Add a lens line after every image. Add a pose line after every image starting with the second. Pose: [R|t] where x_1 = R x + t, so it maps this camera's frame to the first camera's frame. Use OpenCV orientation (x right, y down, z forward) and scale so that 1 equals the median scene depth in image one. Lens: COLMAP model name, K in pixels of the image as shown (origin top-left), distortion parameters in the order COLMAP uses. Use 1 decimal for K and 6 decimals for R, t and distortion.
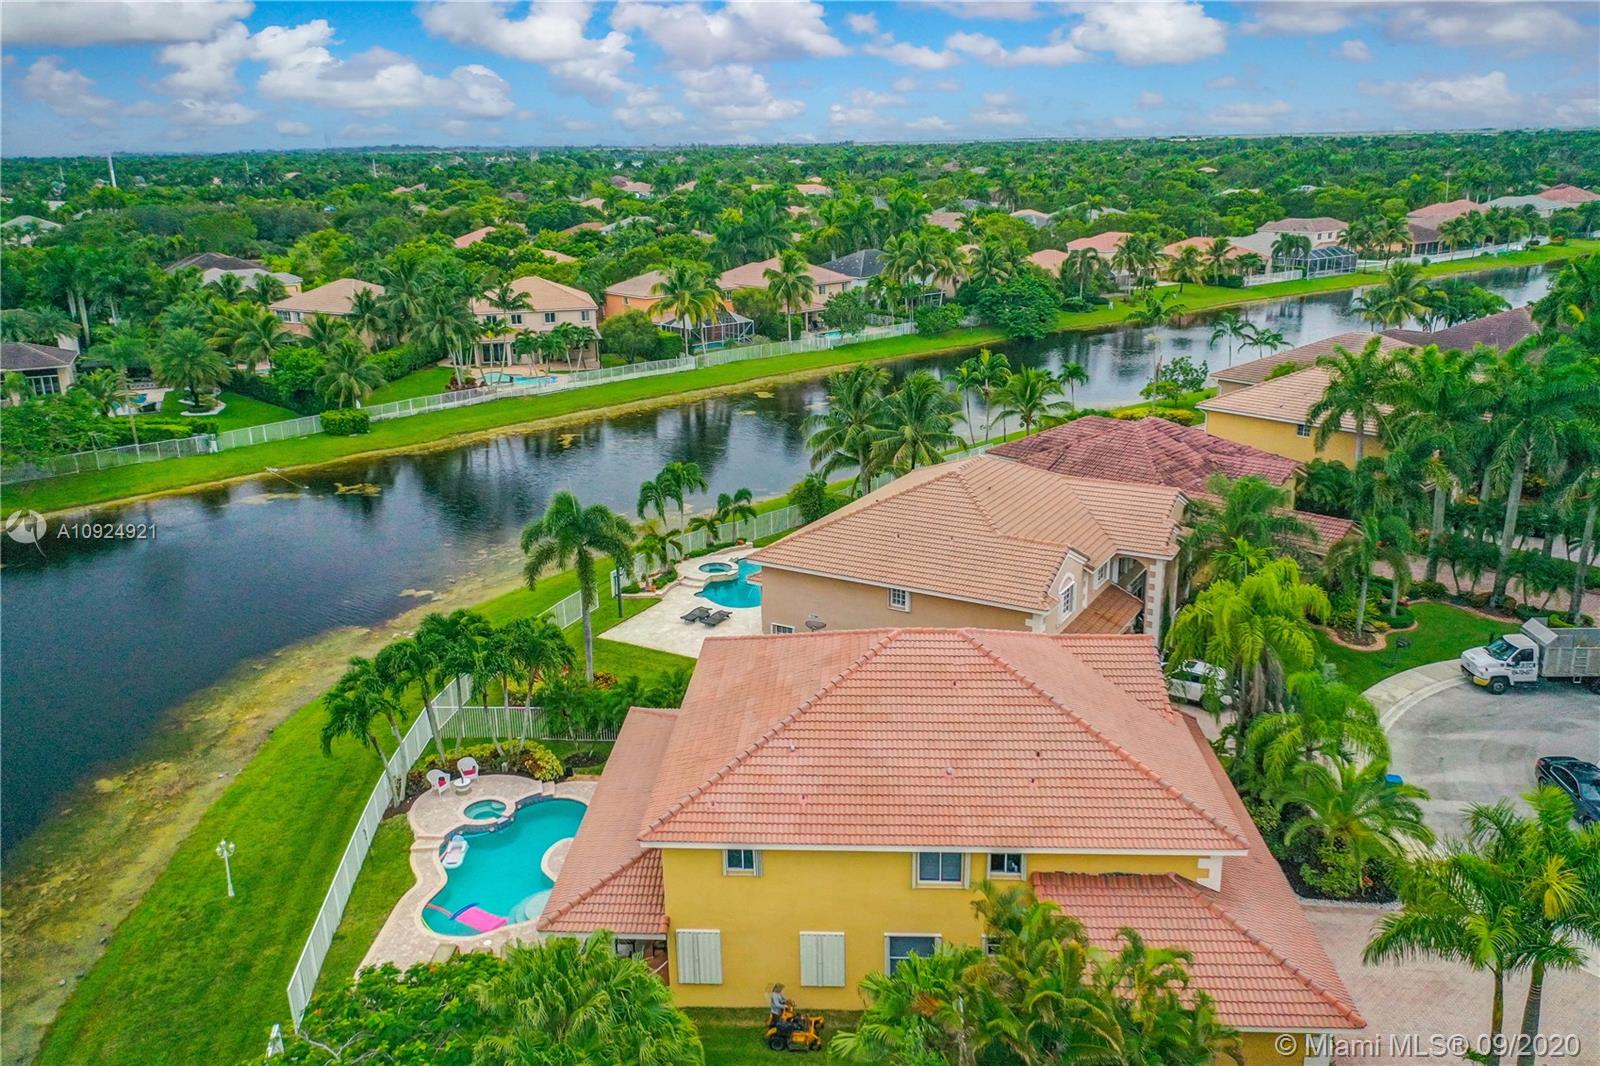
lens RADIAL K [[1256.7, 0, 785.5], [0, 1256.7, 531.8], [0, 0, 1]] dist [0.005833, -0.004904]
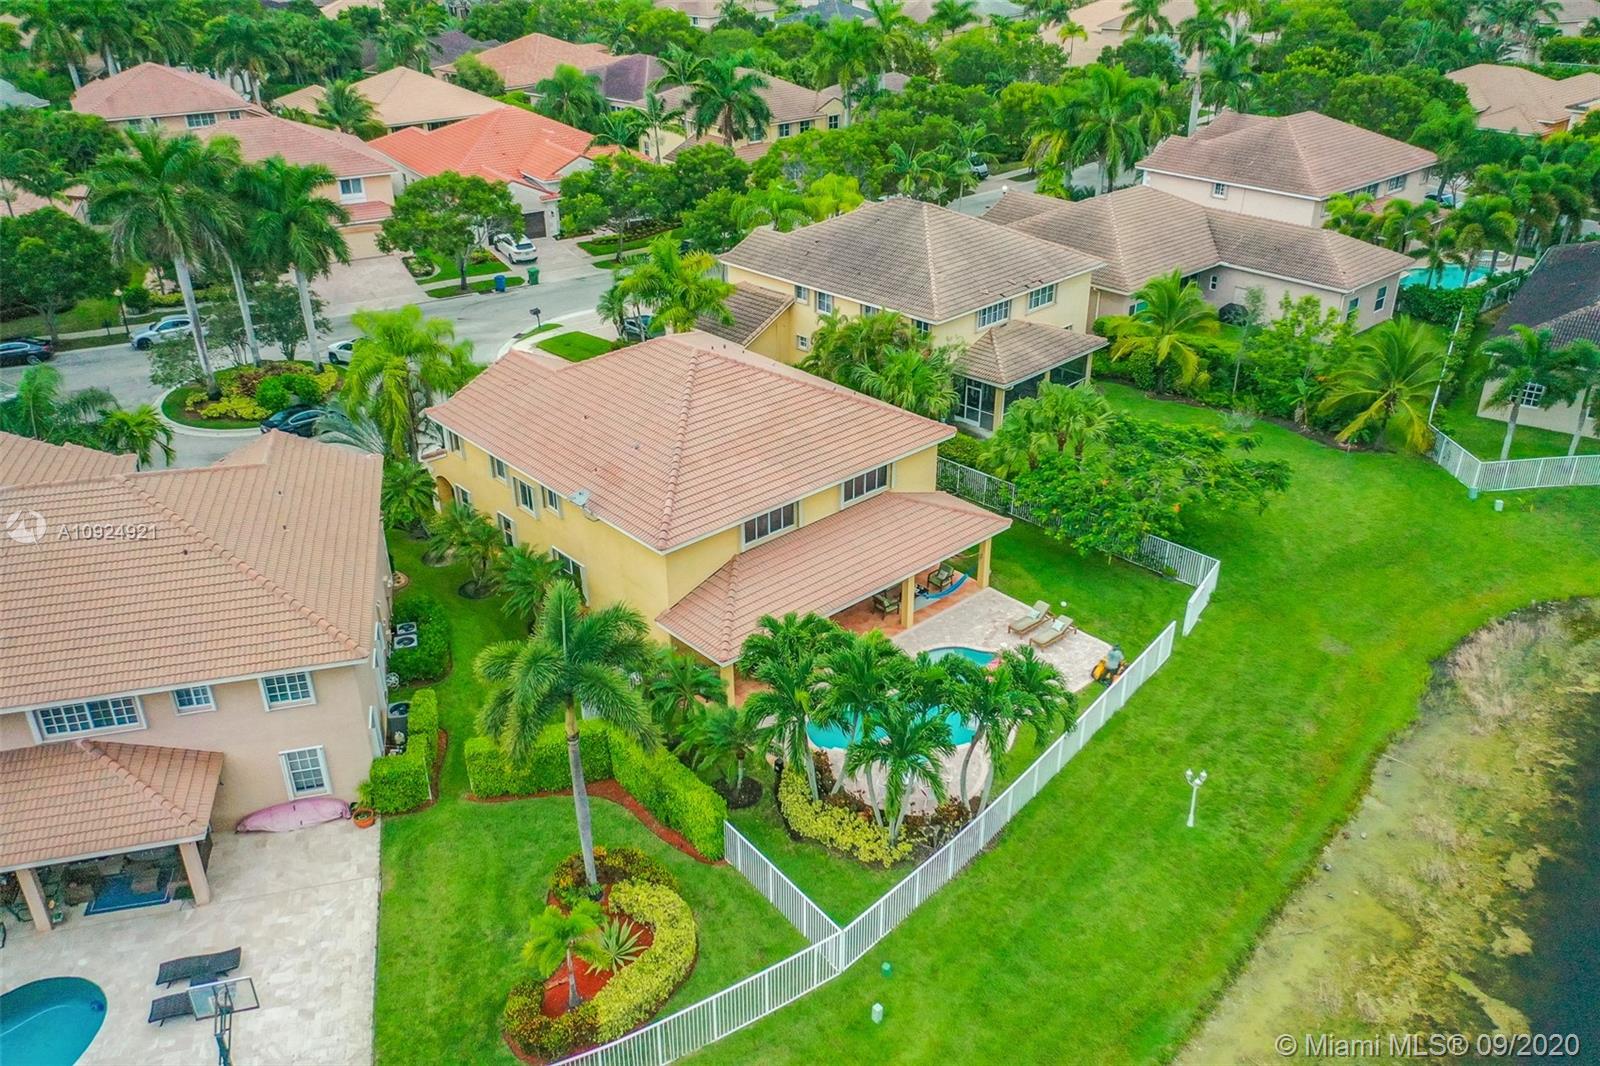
lens RADIAL K [[1256.7, 0, 785.5], [0, 1256.7, 531.8], [0, 0, 1]] dist [0.005833, -0.004904]
pose [[-0.706284, -0.303541, 0.639551, -0.575957], [0.232783, 0.753595, 0.614741, -0.371326], [-0.668562, 0.583058, -0.461593, 1.145575]]
